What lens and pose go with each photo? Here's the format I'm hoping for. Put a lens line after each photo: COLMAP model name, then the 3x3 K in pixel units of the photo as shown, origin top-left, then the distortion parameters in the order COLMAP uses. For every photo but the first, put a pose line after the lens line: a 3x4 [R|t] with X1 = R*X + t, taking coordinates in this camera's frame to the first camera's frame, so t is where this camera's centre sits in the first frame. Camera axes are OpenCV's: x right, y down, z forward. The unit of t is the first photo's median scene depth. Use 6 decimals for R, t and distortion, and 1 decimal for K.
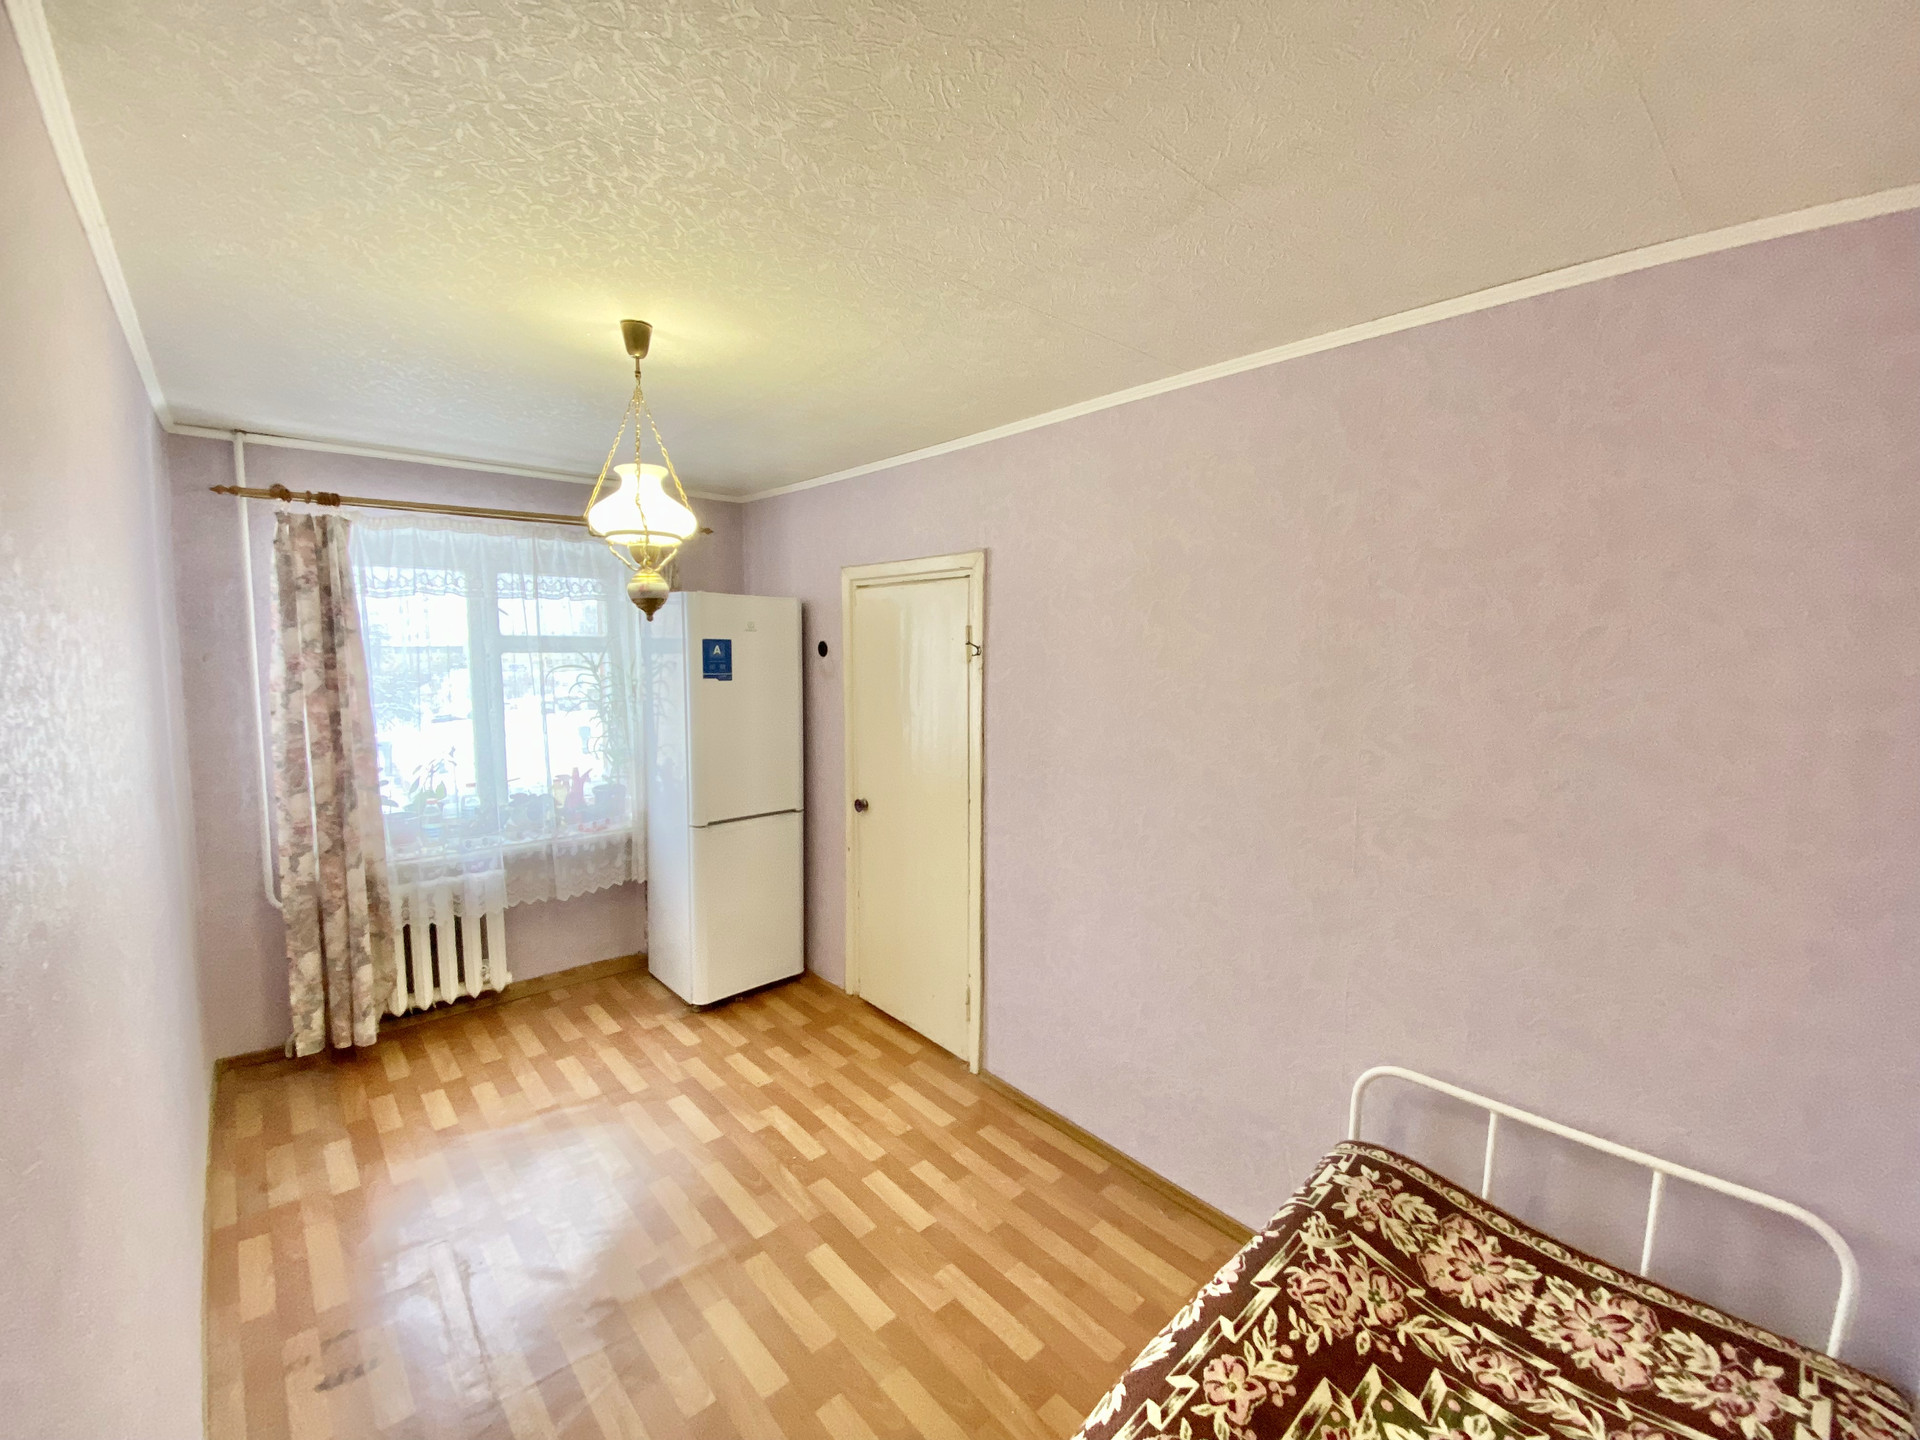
lens RADIAL K [[774.5, 0, 955.5], [0, 774.5, 714.1], [0, 0, 1]] dist [0.022596, -0.021070]
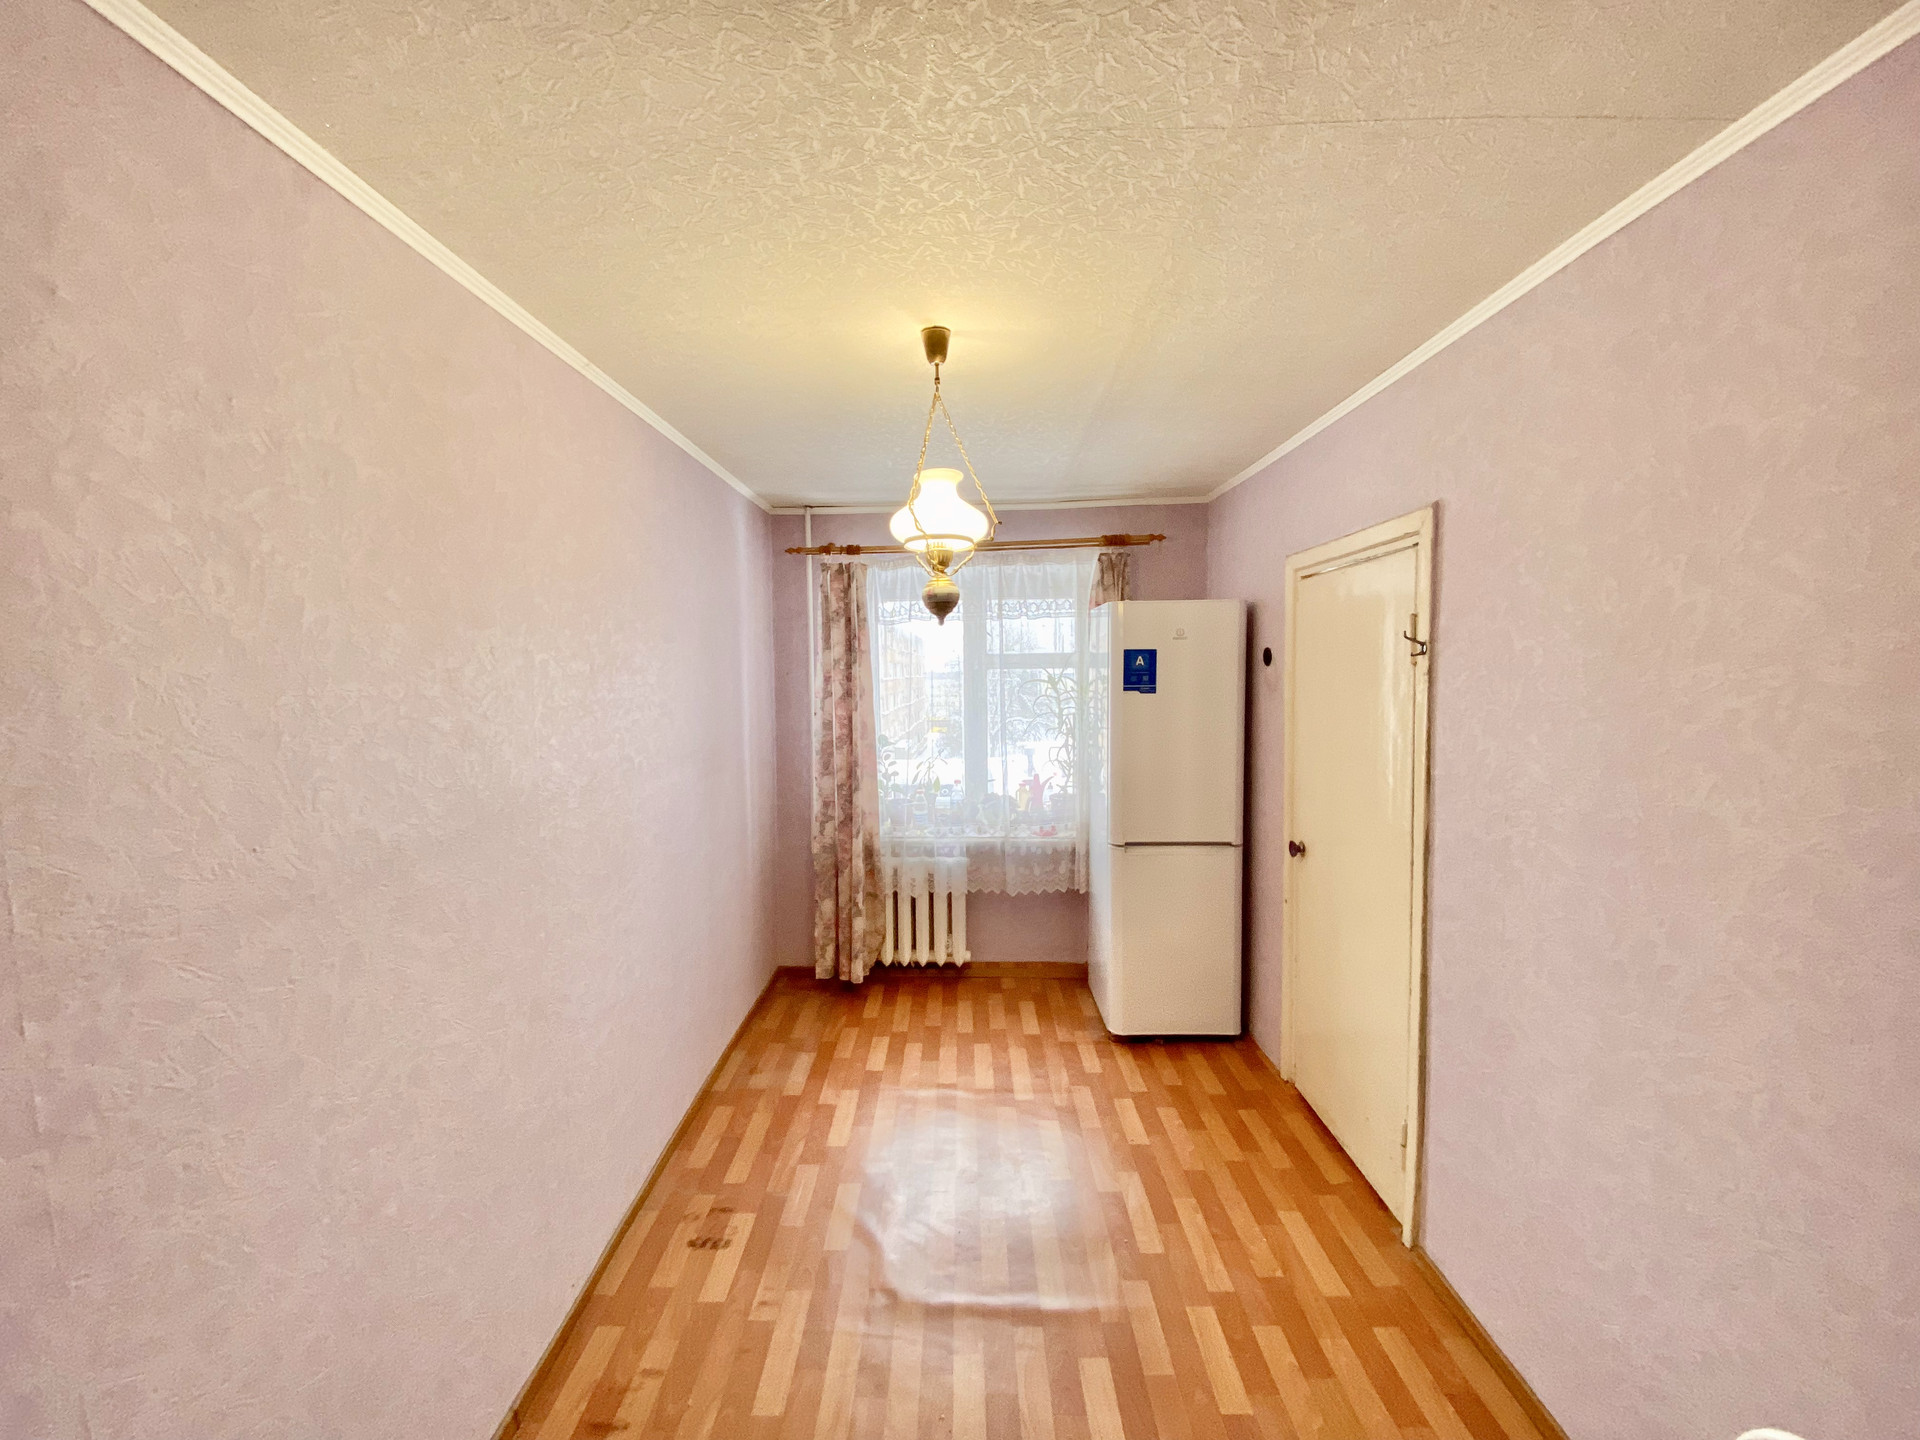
lens RADIAL K [[774.5, 0, 956.9], [0, 774.5, 717.4], [0, 0, 1]] dist [0.022596, -0.021070]
pose [[0.732950, 0.026988, -0.679747, 0.198171], [-0.042978, 0.999054, -0.006676, 0.002983], [0.678923, 0.034107, 0.733417, 0.190373]]
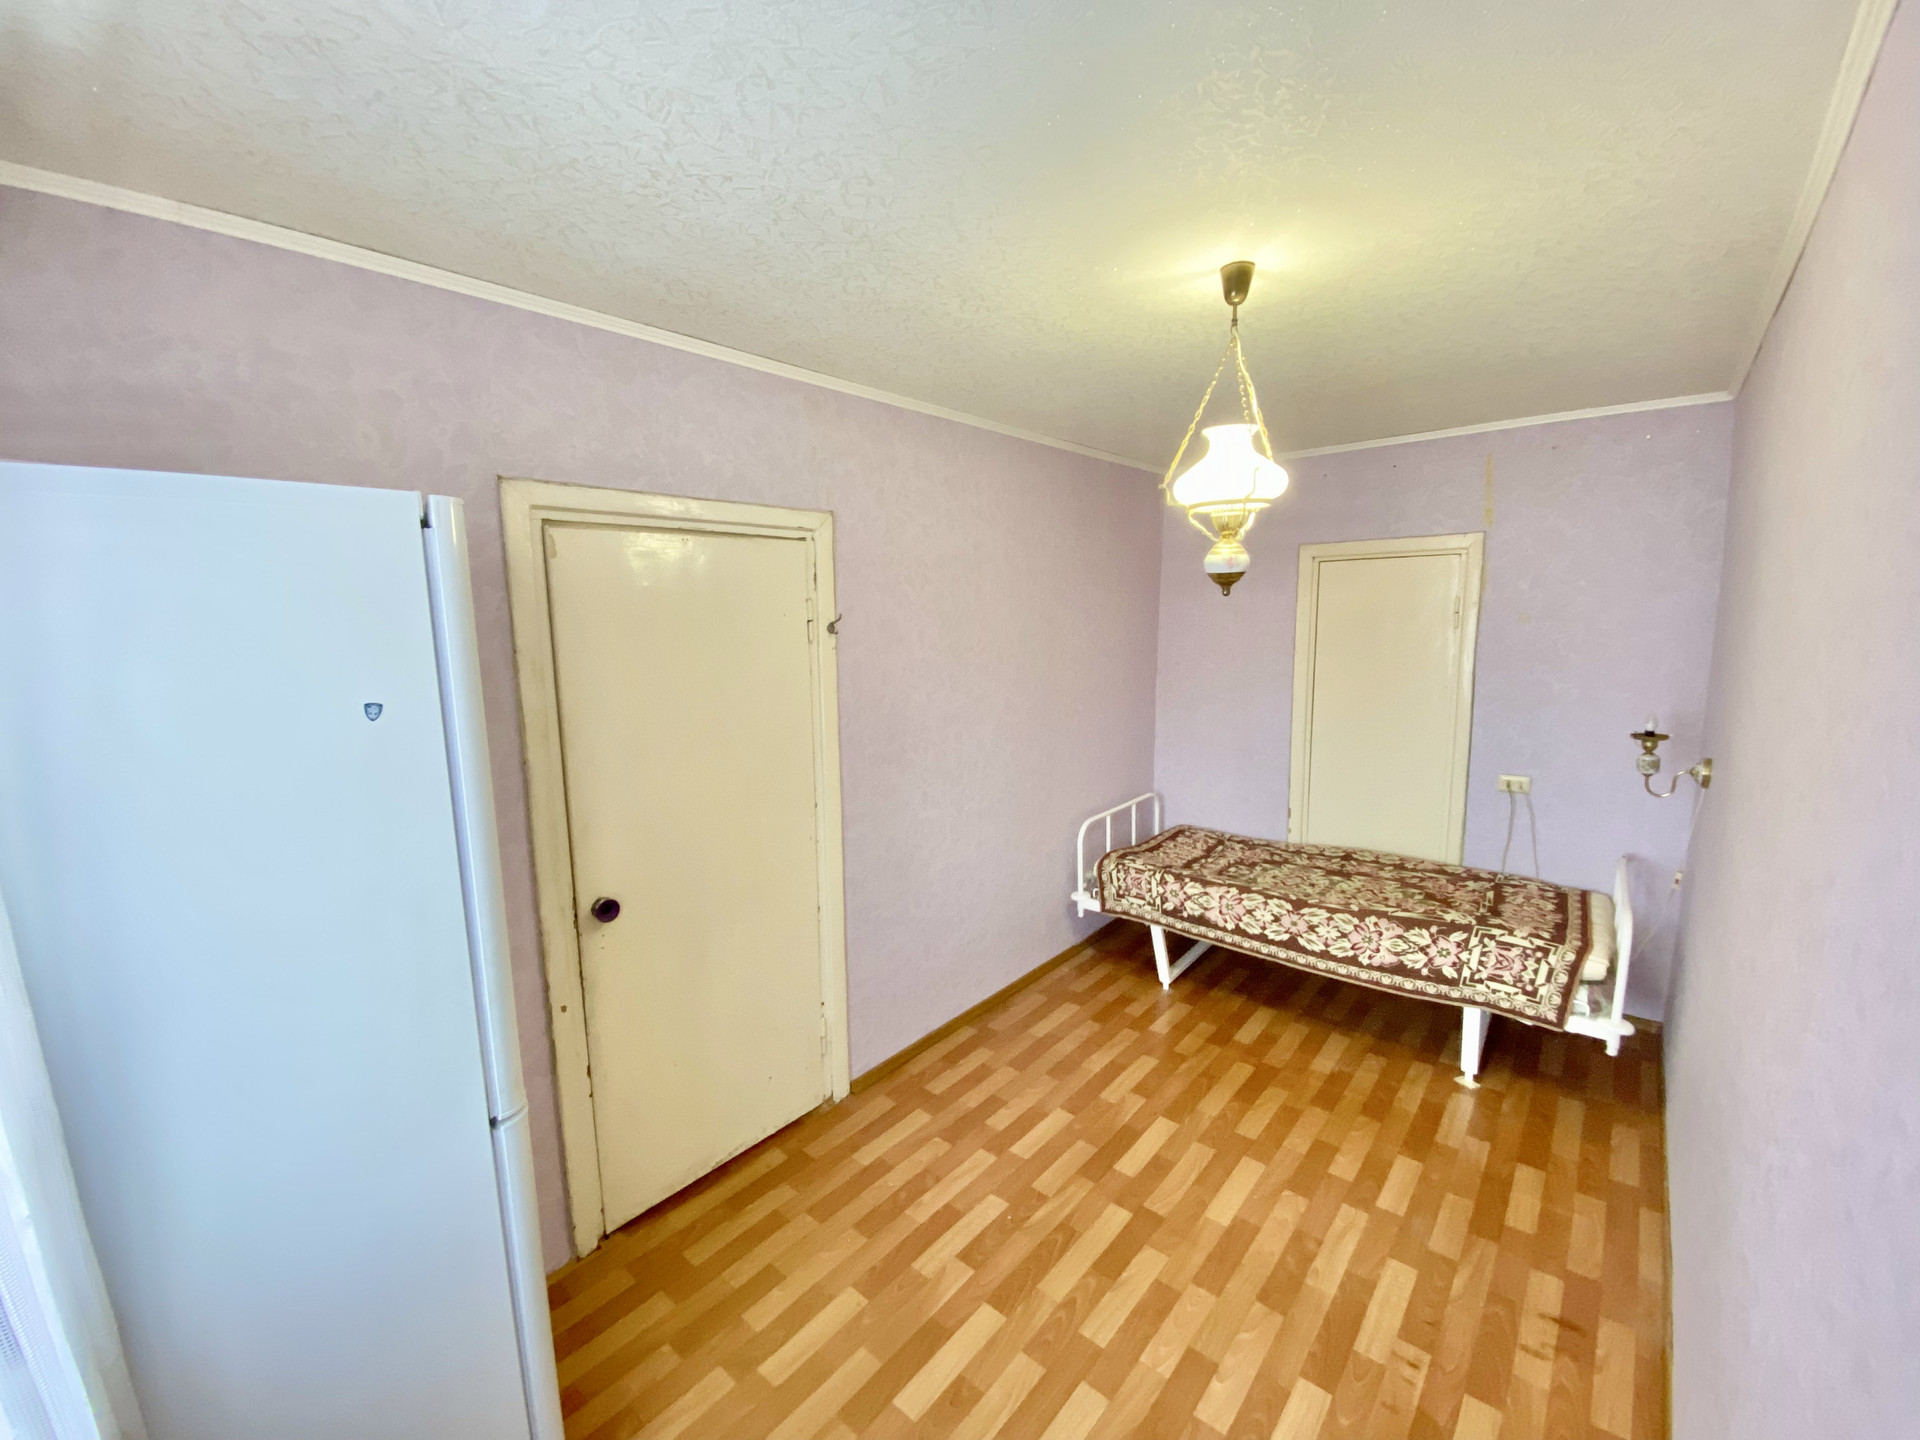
lens RADIAL K [[774.5, 0, 957.1], [0, 774.5, 716.4], [0, 0, 1]] dist [0.022596, -0.021070]
pose [[-0.118869, -0.136982, 0.983415, -0.848532], [0.101351, 0.983590, 0.149258, -0.098778], [-0.987724, 0.117413, -0.103035, 0.940965]]
